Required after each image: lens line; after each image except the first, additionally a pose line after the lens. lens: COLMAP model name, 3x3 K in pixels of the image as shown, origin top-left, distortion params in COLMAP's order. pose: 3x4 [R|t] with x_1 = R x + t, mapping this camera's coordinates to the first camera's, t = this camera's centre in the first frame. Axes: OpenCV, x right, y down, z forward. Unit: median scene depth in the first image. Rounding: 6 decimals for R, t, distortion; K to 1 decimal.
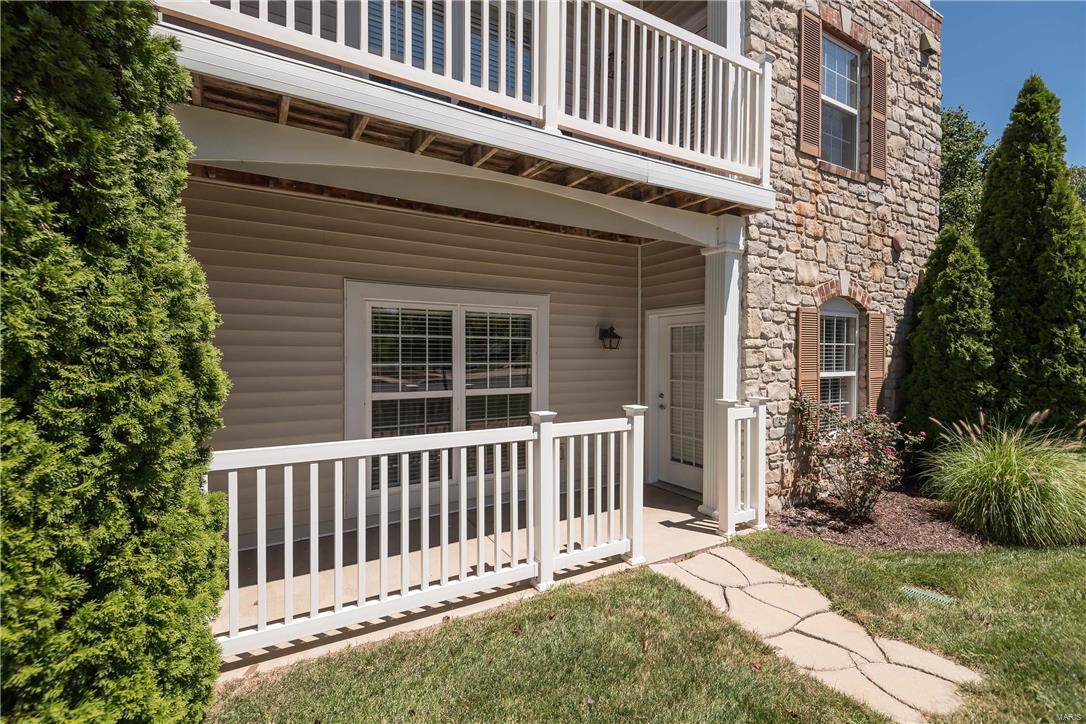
lens RADIAL K [[500.6, 0, 542.3], [0, 500.6, 371.1], [0, 0, 1]] dist [0.029345, -0.015120]
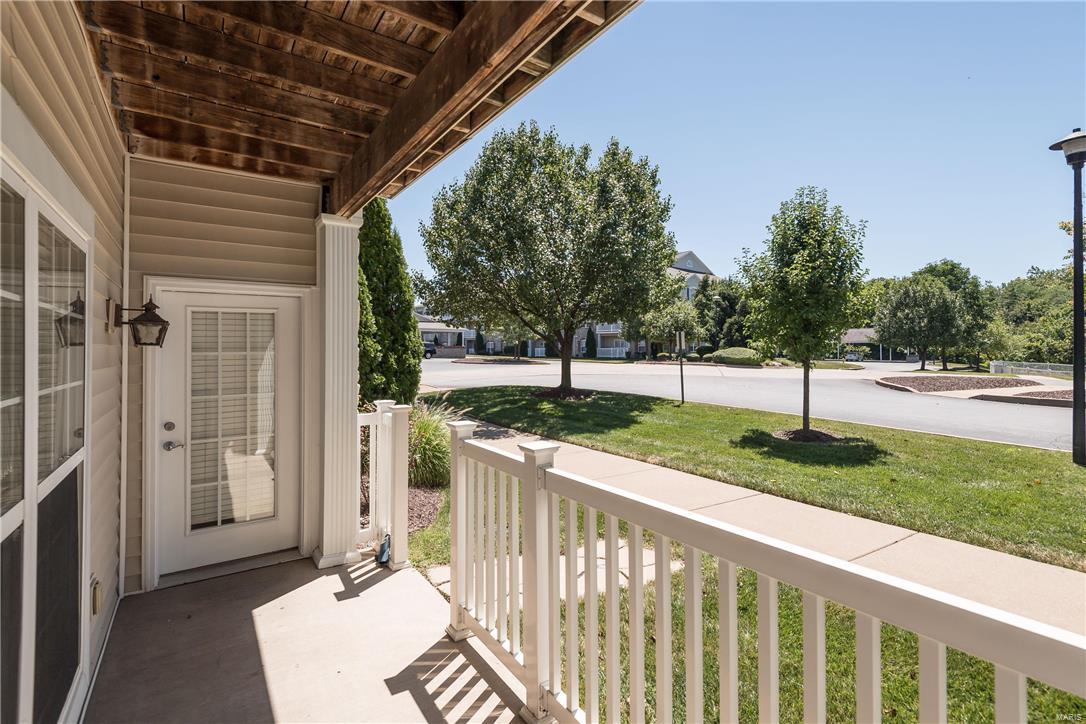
lens RADIAL K [[500.6, 0, 541.8], [0, 500.6, 354.2], [0, 0, 1]] dist [0.029345, -0.015120]
pose [[-0.076650, -0.011556, 0.996991, -0.425939], [0.033146, 0.999351, 0.014131, -0.031653], [-0.996507, 0.034129, -0.076217, 0.693916]]
